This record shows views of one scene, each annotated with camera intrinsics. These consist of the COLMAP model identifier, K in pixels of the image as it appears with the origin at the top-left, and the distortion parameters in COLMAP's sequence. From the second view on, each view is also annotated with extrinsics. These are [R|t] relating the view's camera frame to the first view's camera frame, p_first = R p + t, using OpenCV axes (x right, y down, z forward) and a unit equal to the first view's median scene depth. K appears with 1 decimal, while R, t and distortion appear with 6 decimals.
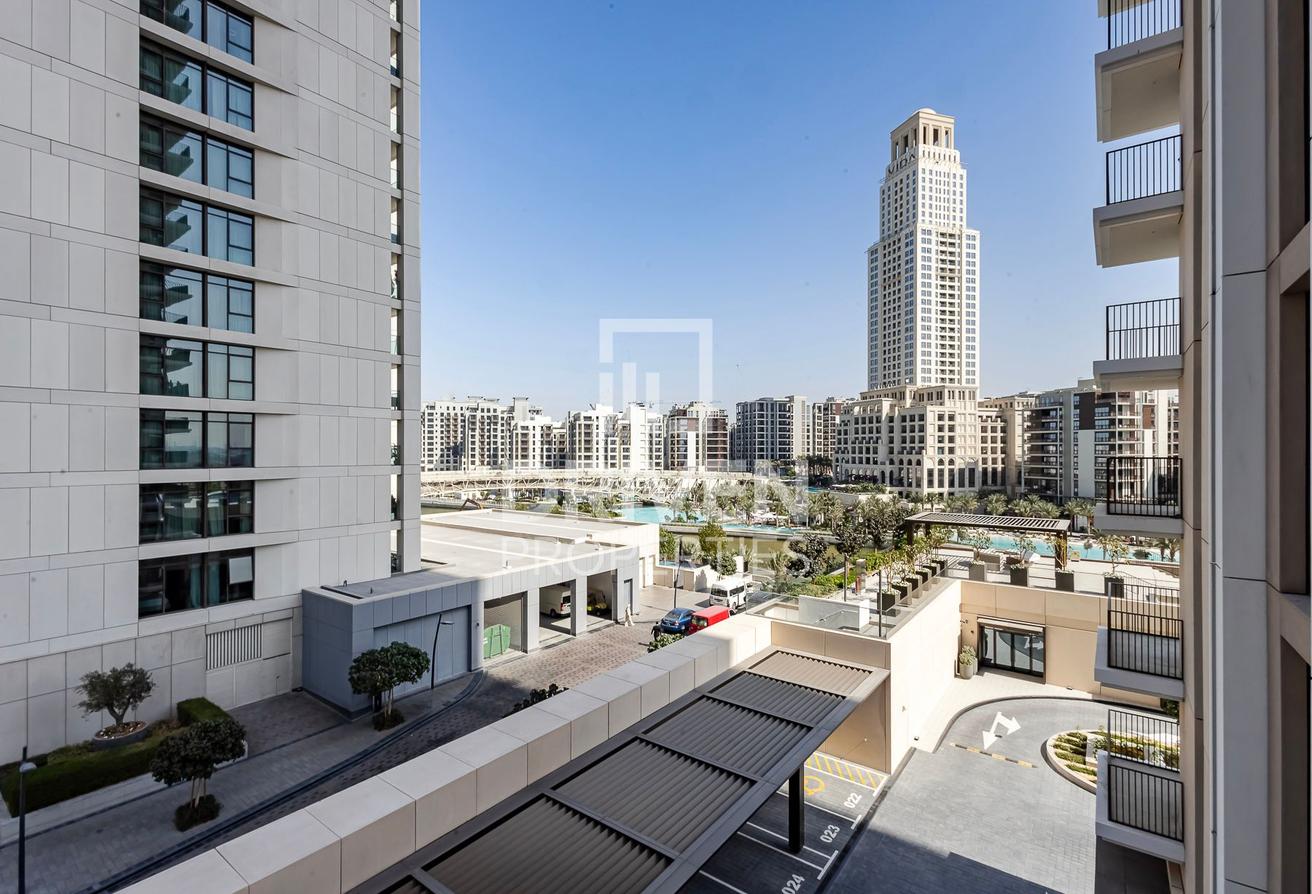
lens RADIAL K [[601.0, 0, 661.0], [0, 601.0, 449.9], [0, 0, 1]] dist [0.010671, 0.000272]
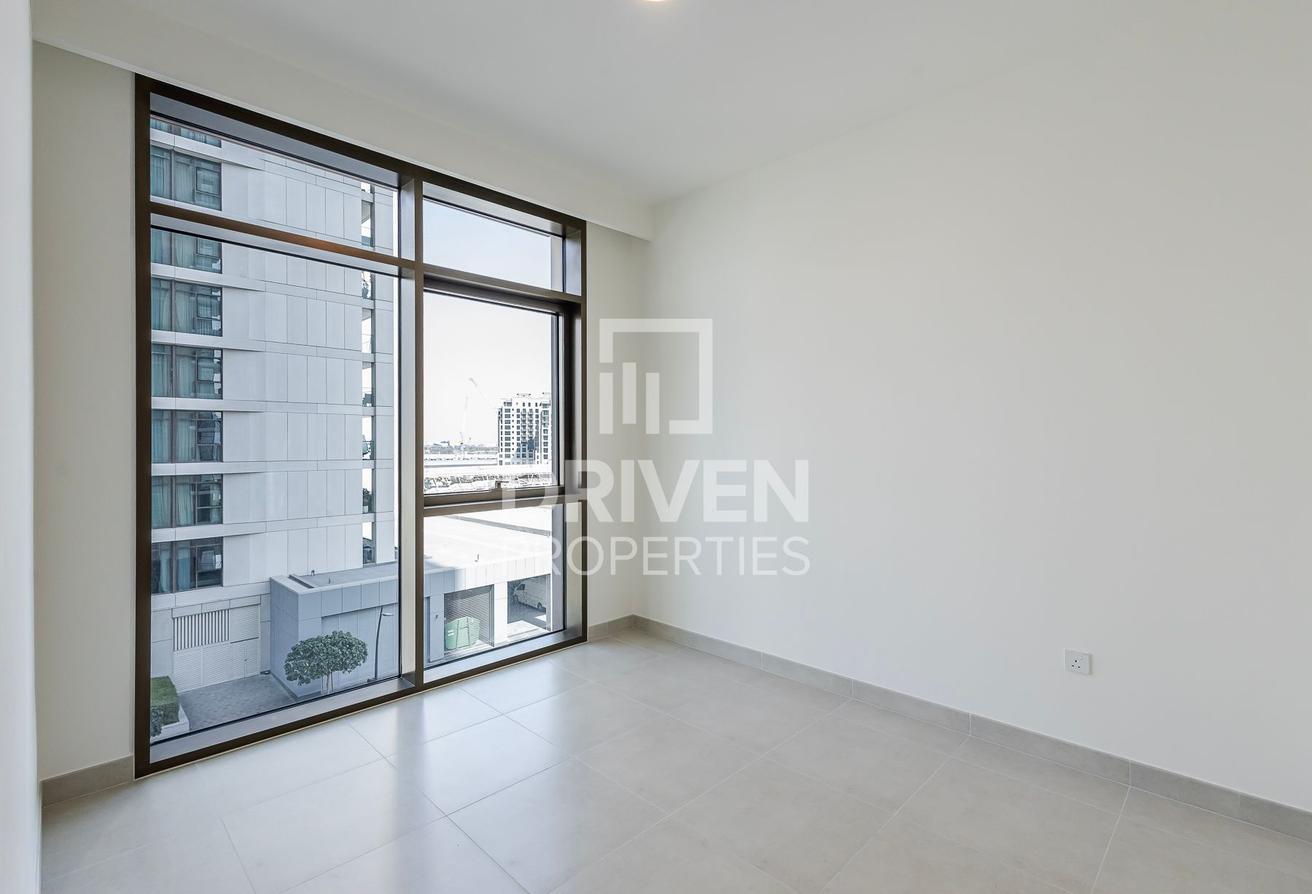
lens RADIAL K [[601.0, 0, 650.0], [0, 601.0, 442.3], [0, 0, 1]] dist [0.010671, 0.000272]
pose [[0.991165, -0.004420, -0.132559, 0.204642], [0.004096, 0.999988, -0.002717, 0.000375], [0.132570, 0.002150, 0.991171, 0.041955]]
